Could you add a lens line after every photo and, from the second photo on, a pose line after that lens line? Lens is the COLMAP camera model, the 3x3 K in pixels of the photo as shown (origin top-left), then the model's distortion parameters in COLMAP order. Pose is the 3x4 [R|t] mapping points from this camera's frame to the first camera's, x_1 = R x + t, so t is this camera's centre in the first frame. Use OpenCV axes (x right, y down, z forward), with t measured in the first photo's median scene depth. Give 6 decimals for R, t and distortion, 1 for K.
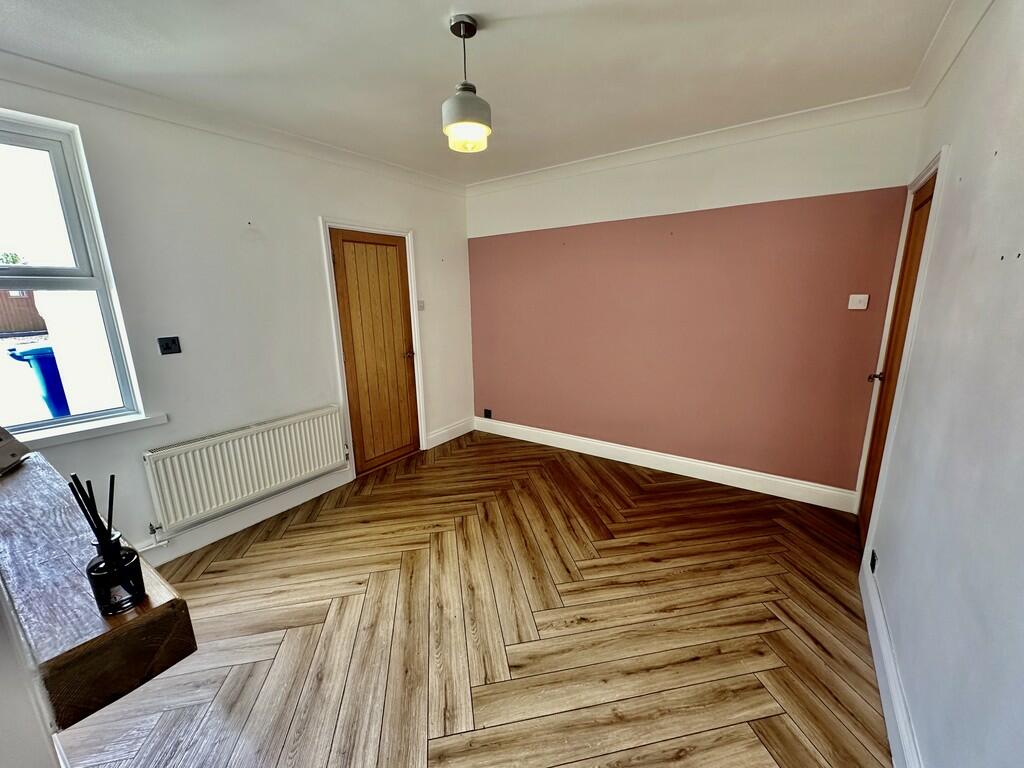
lens RADIAL K [[408.1, 0, 512.8], [0, 408.1, 384.3], [0, 0, 1]] dist [-0.002254, 0.000500]
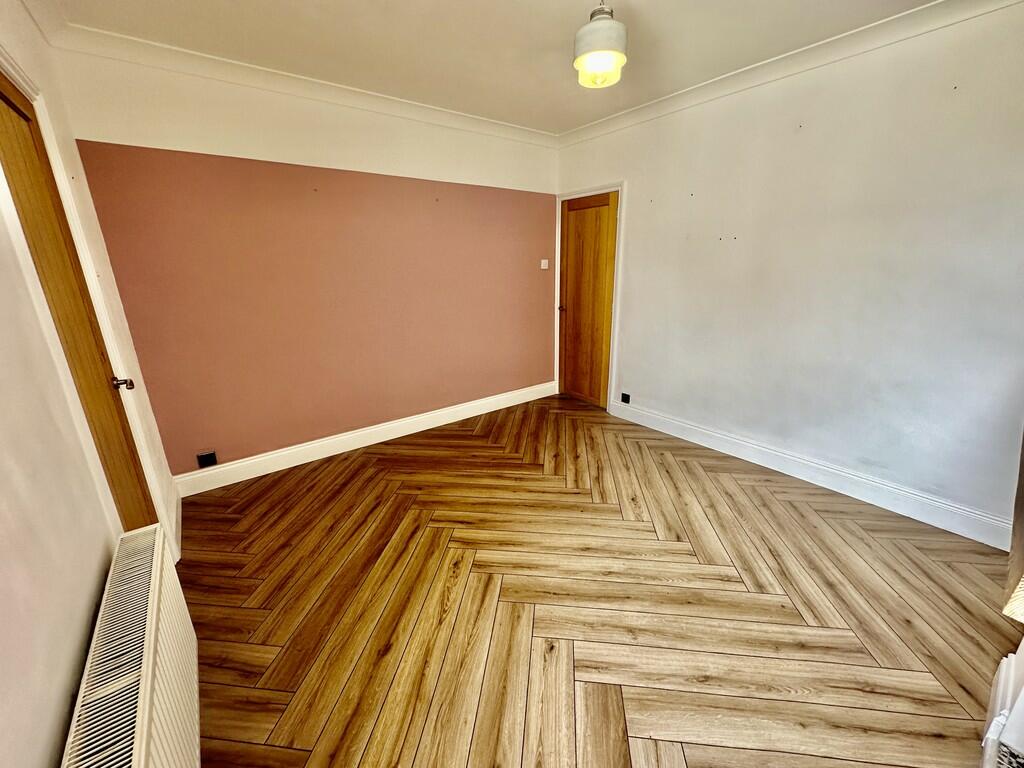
lens RADIAL K [[408.1, 0, 512.8], [0, 408.1, 384.3], [0, 0, 1]] dist [-0.002254, 0.000500]
pose [[0.298600, -0.260091, 0.918254, -0.814319], [0.217025, 0.955447, 0.200053, -0.102066], [-0.929375, 0.139548, 0.341742, 0.652615]]
